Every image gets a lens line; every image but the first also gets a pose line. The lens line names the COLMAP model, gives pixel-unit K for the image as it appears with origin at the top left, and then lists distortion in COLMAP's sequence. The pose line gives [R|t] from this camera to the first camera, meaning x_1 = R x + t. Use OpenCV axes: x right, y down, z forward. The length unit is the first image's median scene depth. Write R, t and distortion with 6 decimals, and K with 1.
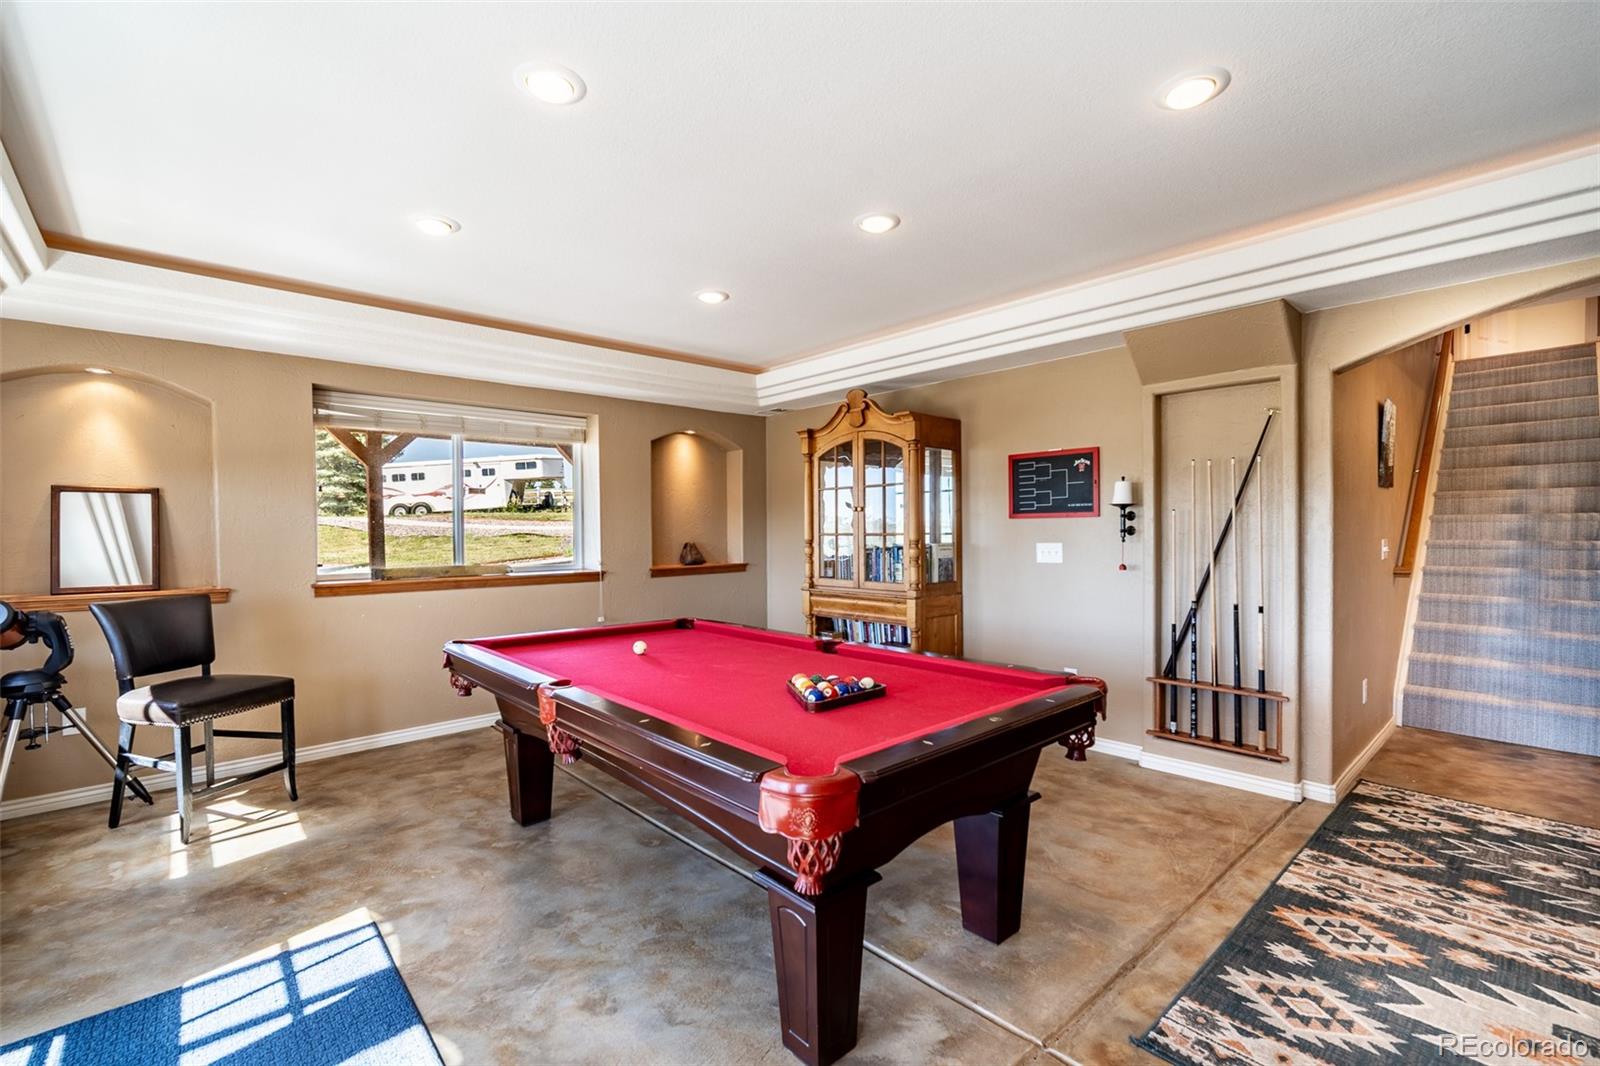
lens RADIAL K [[697.6, 0, 800.7], [0, 697.6, 533.2], [0, 0, 1]] dist [-0.011976, 0.000002]
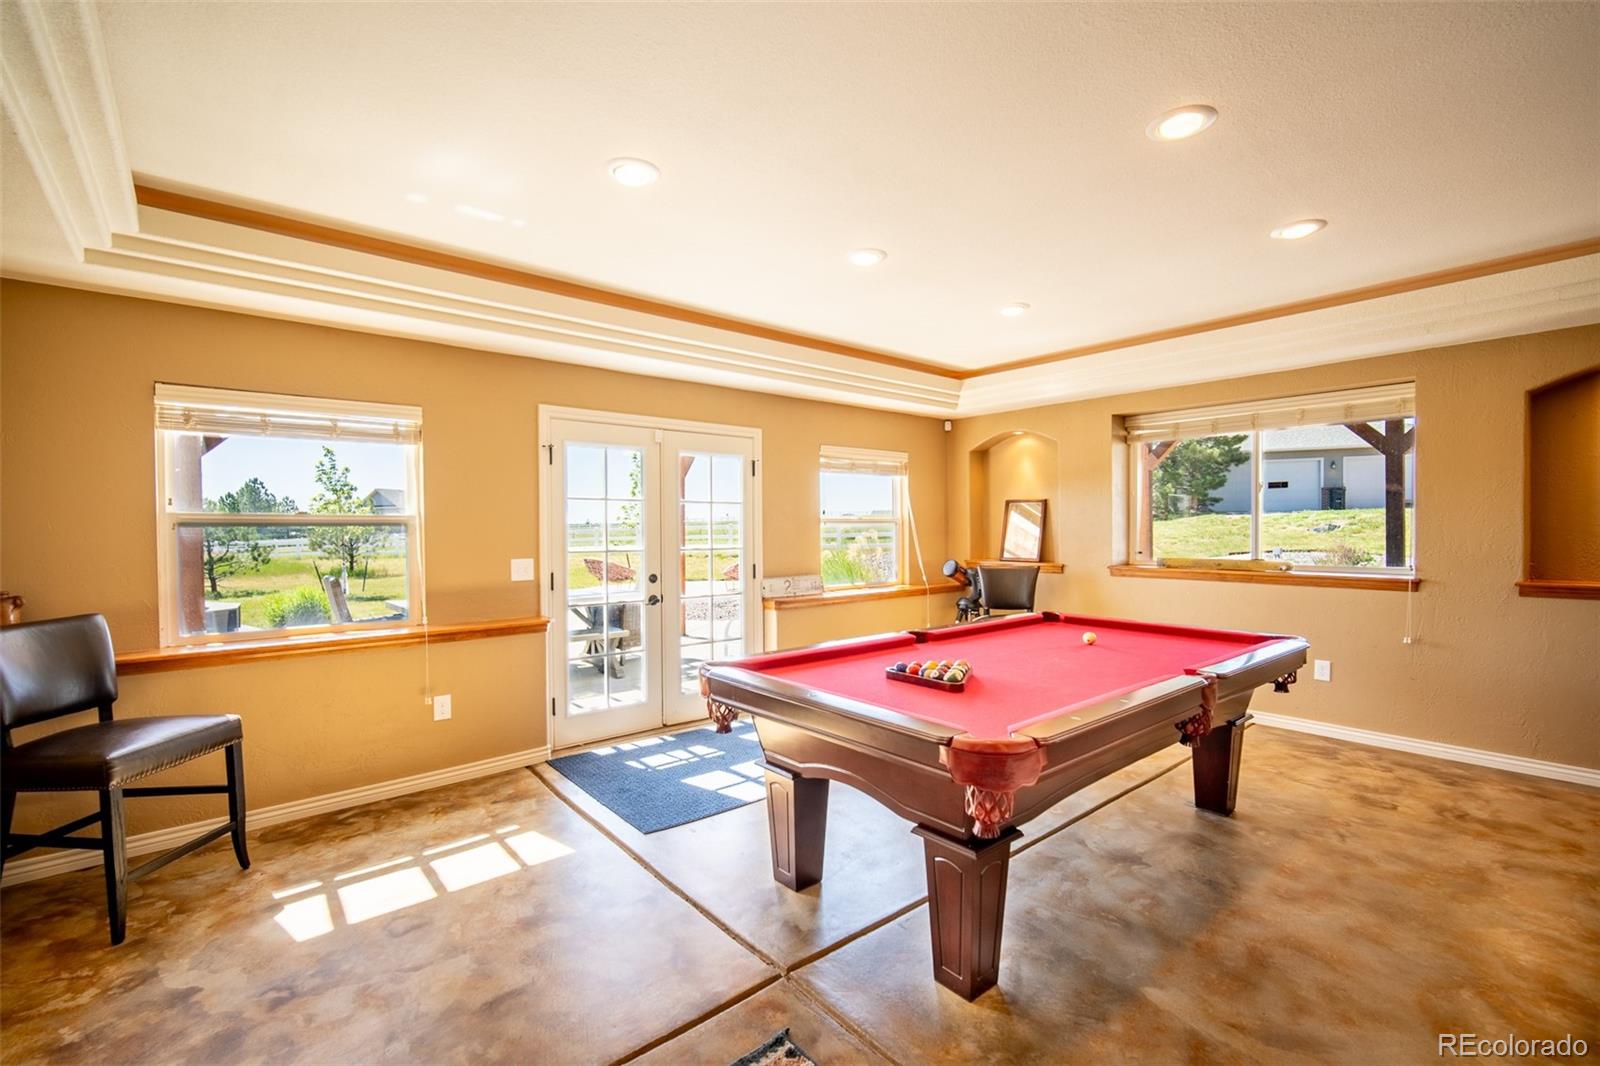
lens RADIAL K [[697.6, 0, 800.9], [0, 697.6, 533.6], [0, 0, 1]] dist [-0.011976, 0.000002]
pose [[-0.031194, 0.019519, -0.999323, 0.644821], [-0.001418, 0.999807, 0.019572, -0.012960], [0.999512, 0.002028, -0.031161, 0.435780]]
